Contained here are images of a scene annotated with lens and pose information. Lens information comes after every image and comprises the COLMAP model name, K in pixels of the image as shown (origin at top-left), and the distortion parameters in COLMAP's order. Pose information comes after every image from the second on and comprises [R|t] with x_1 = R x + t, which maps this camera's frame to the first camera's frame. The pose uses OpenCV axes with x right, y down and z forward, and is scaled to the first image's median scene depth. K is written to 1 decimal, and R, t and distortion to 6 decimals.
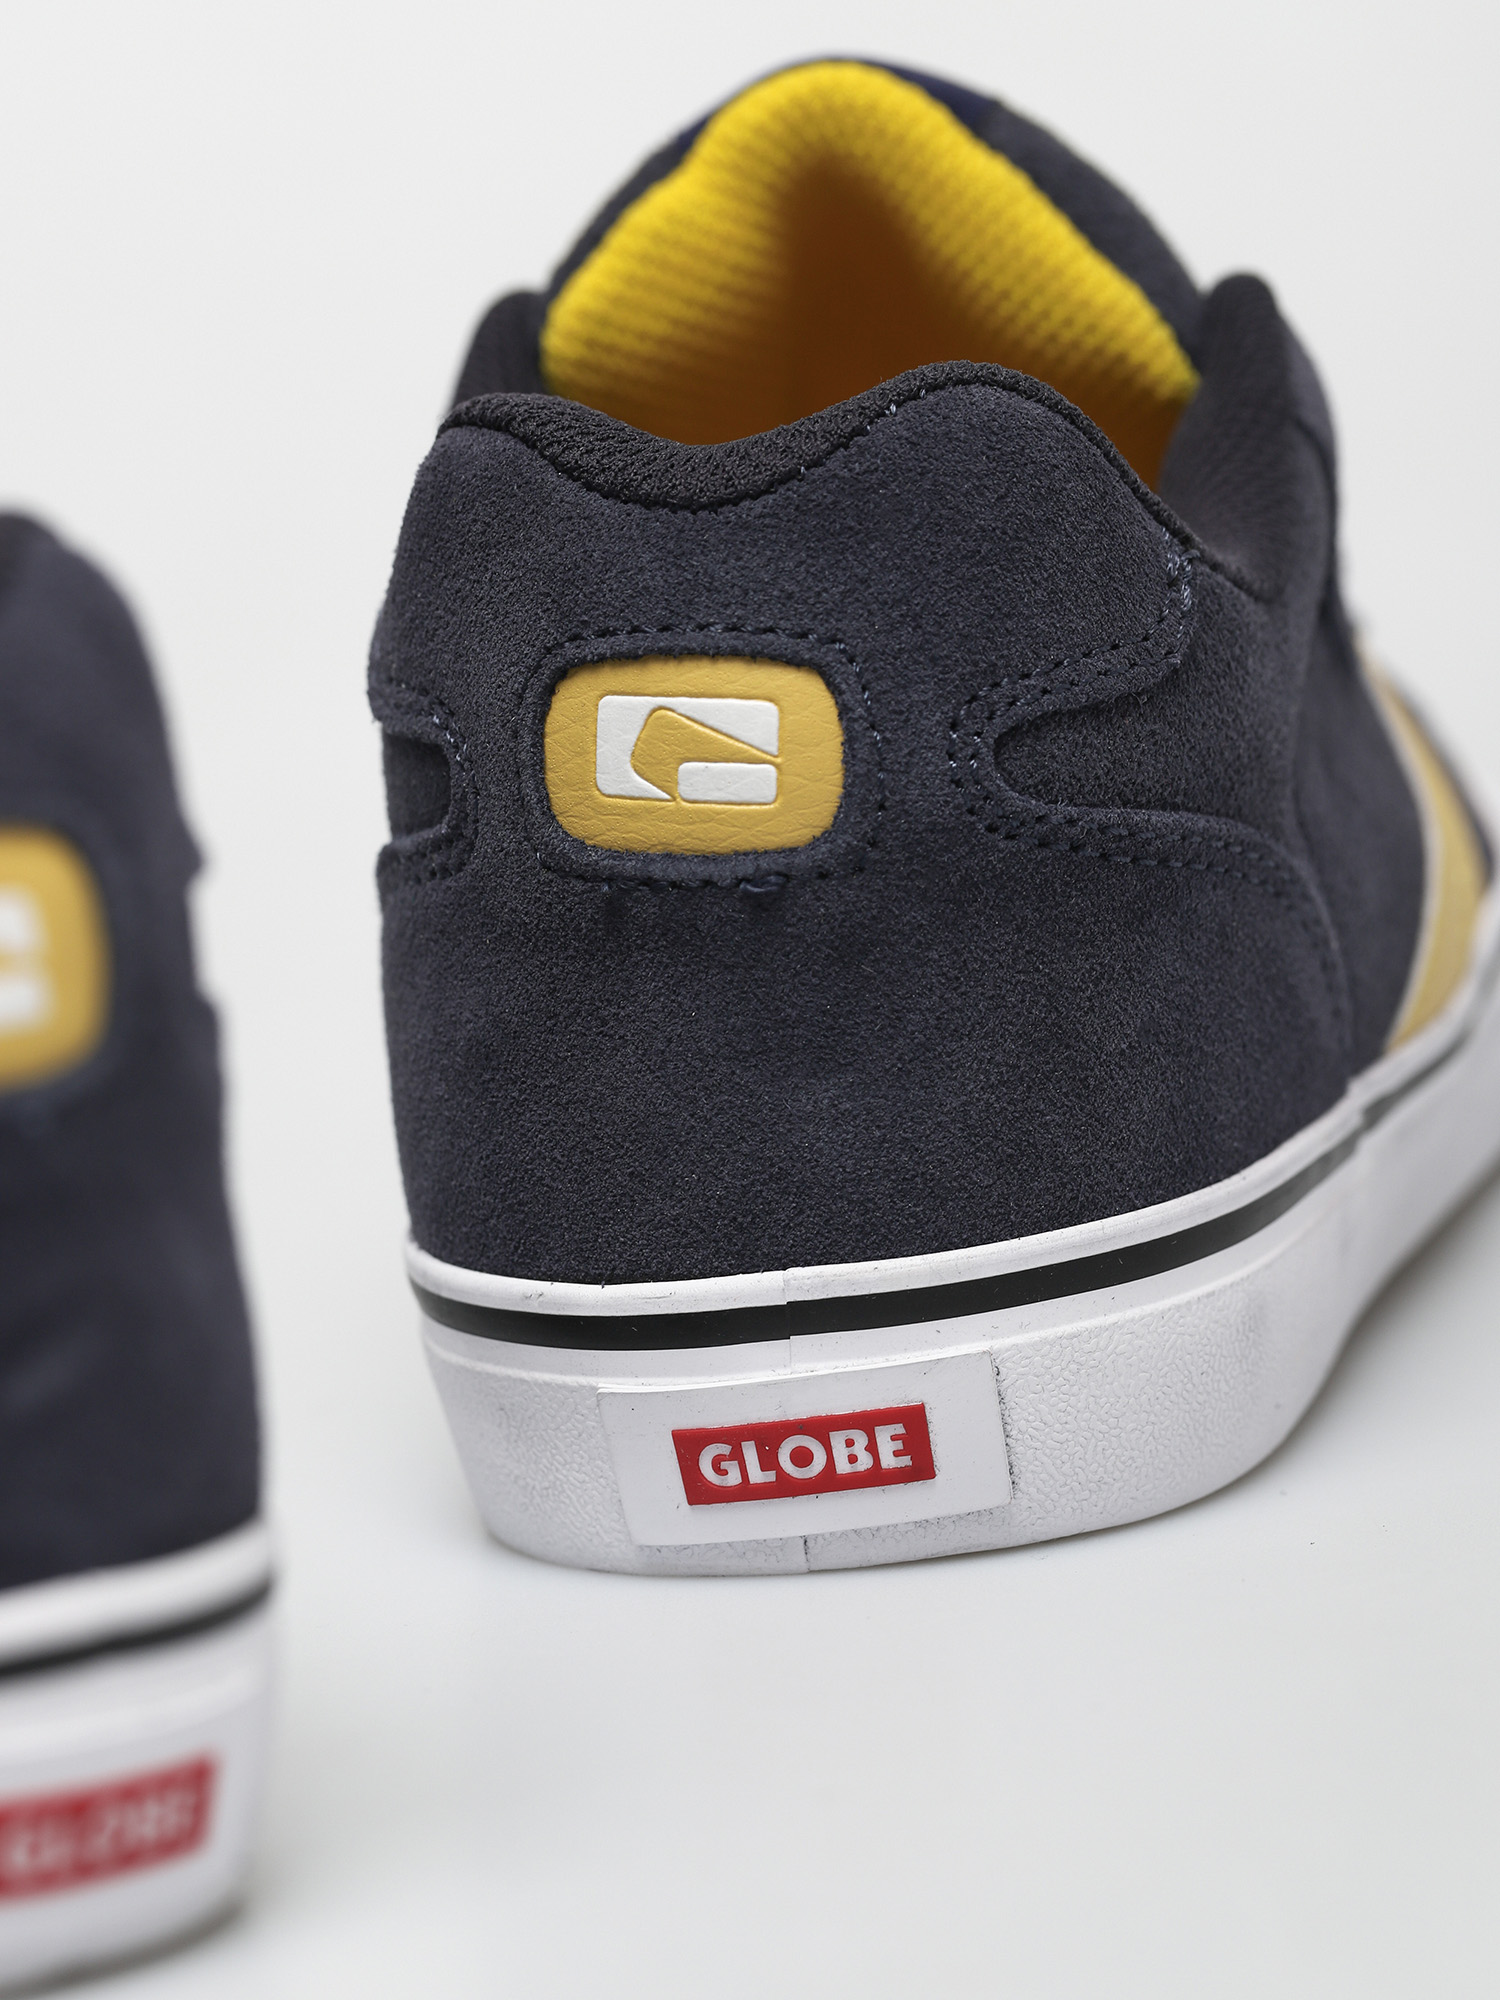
lens RADIAL K [[6266.7, 0, 749.9], [0, 6266.7, 1002.1], [0, 0, 1]] dist [-0.154306, 0.000000]
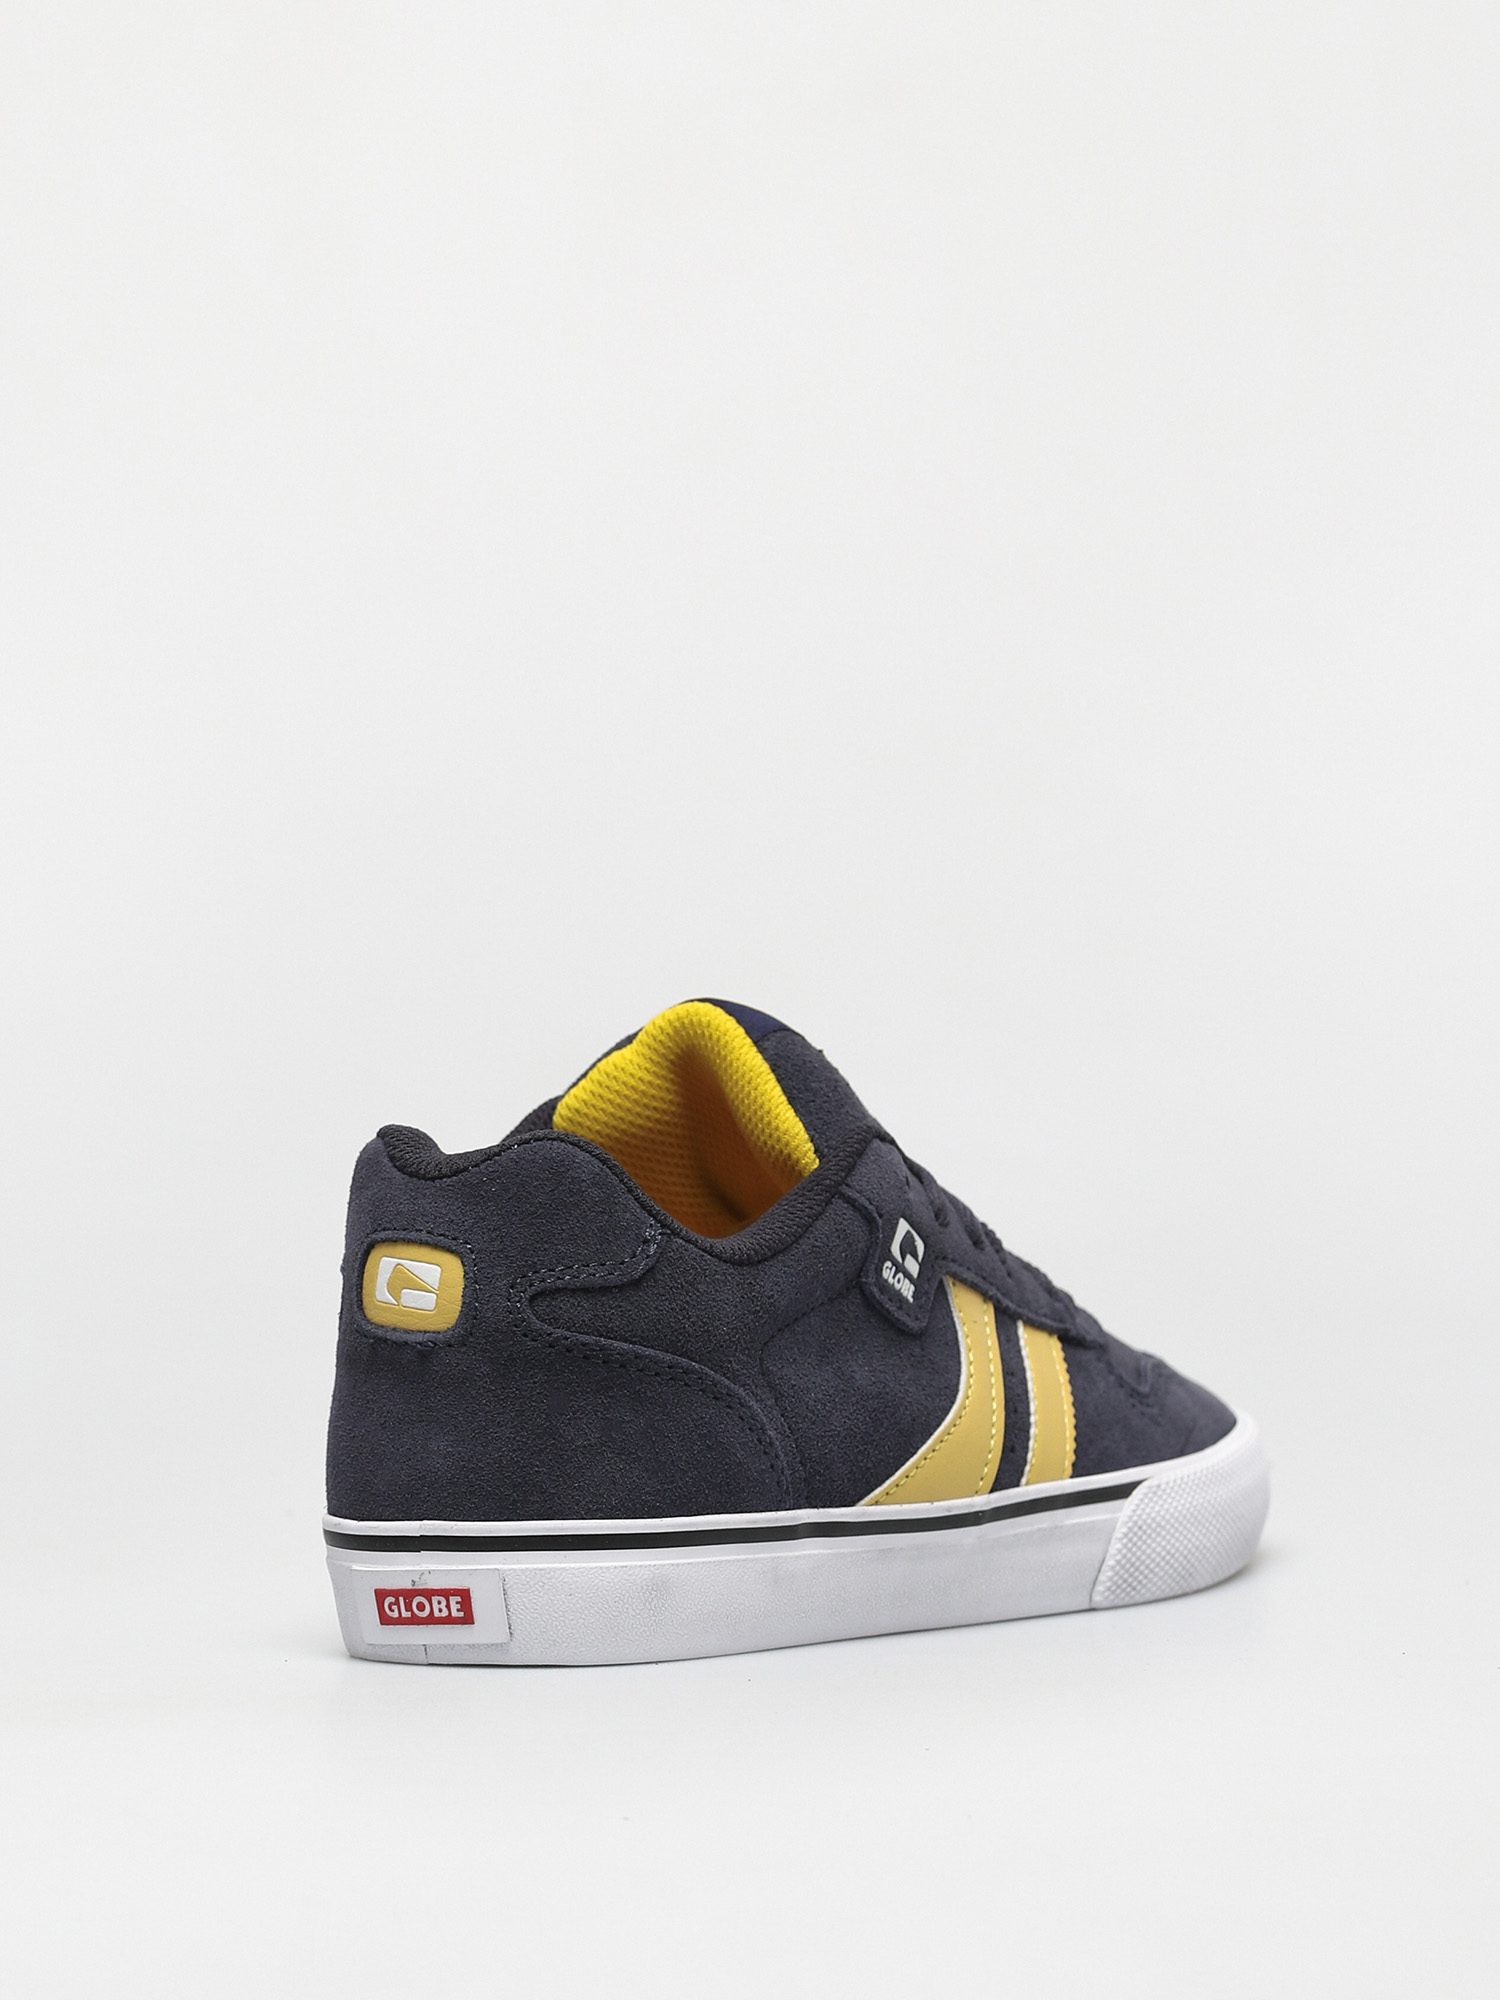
lens RADIAL K [[6266.7, 0, 750.2], [0, 6266.7, 998.9], [0, 0, 1]] dist [-0.154306, 0.000000]
pose [[0.932532, 0.104737, -0.345563, 0.867137], [-0.153974, 0.980981, -0.118187, 0.105910], [0.326612, 0.163421, 0.930923, -1.072654]]
